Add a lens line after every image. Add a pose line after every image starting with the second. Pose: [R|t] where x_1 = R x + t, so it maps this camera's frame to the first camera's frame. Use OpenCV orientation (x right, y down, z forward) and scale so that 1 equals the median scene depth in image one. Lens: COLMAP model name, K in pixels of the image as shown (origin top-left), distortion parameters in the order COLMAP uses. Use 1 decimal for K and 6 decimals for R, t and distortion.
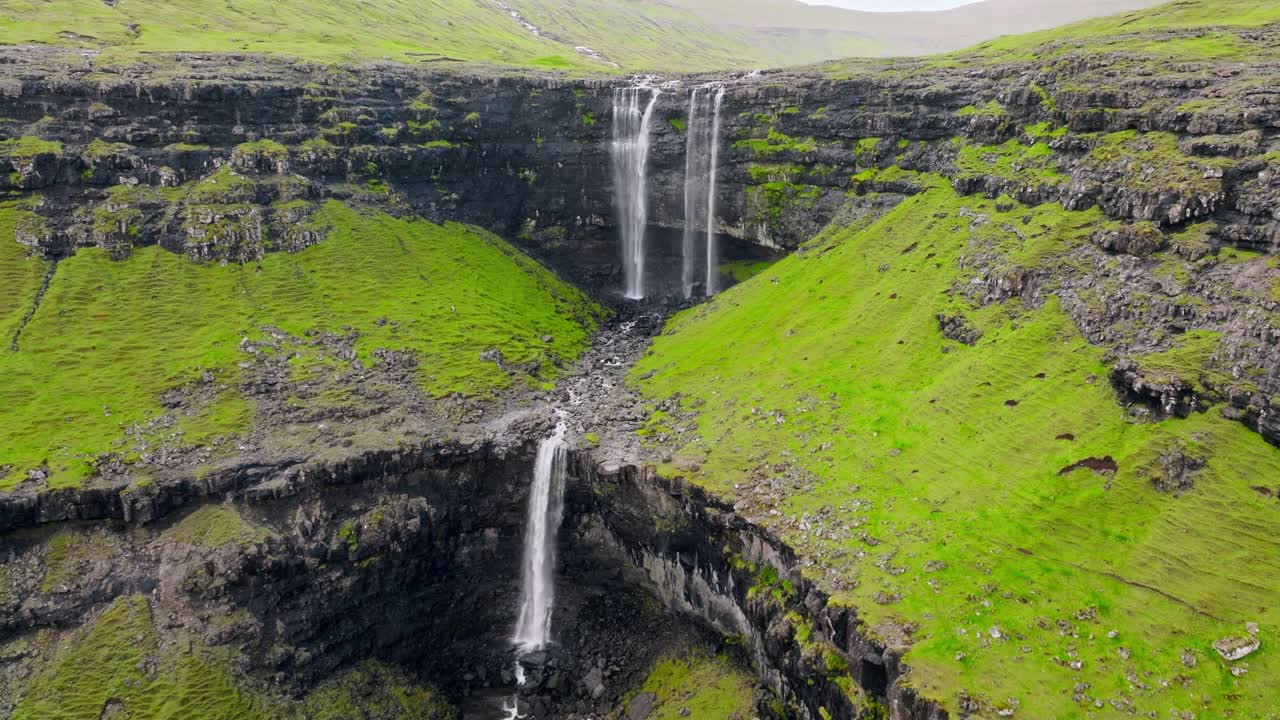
lens RADIAL K [[939.1, 0, 645.0], [0, 939.1, 382.7], [0, 0, 1]] dist [0.022548, 0.001439]
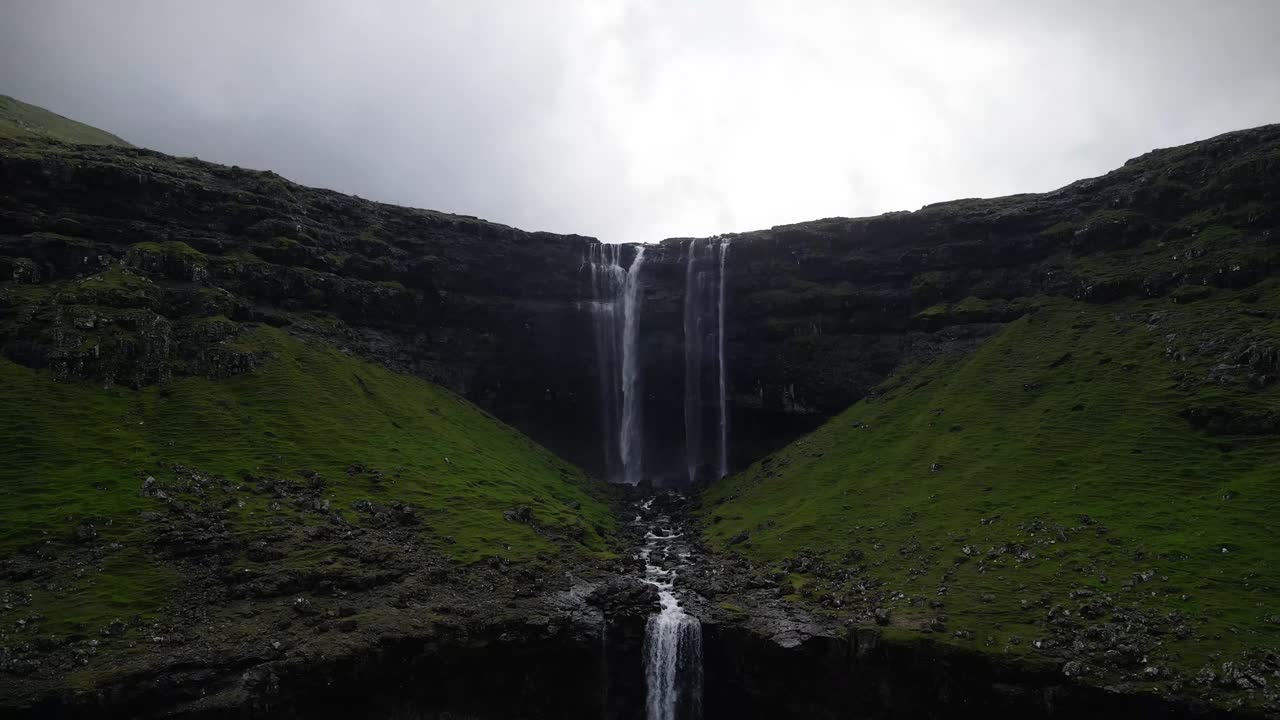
lens RADIAL K [[939.1, 0, 645.0], [0, 939.1, 382.7], [0, 0, 1]] dist [0.022548, 0.001439]
pose [[0.978378, 0.007954, 0.206671, -0.210538], [0.055047, 0.953204, -0.297273, 0.085308], [-0.199364, 0.302222, 0.932156, 0.302857]]
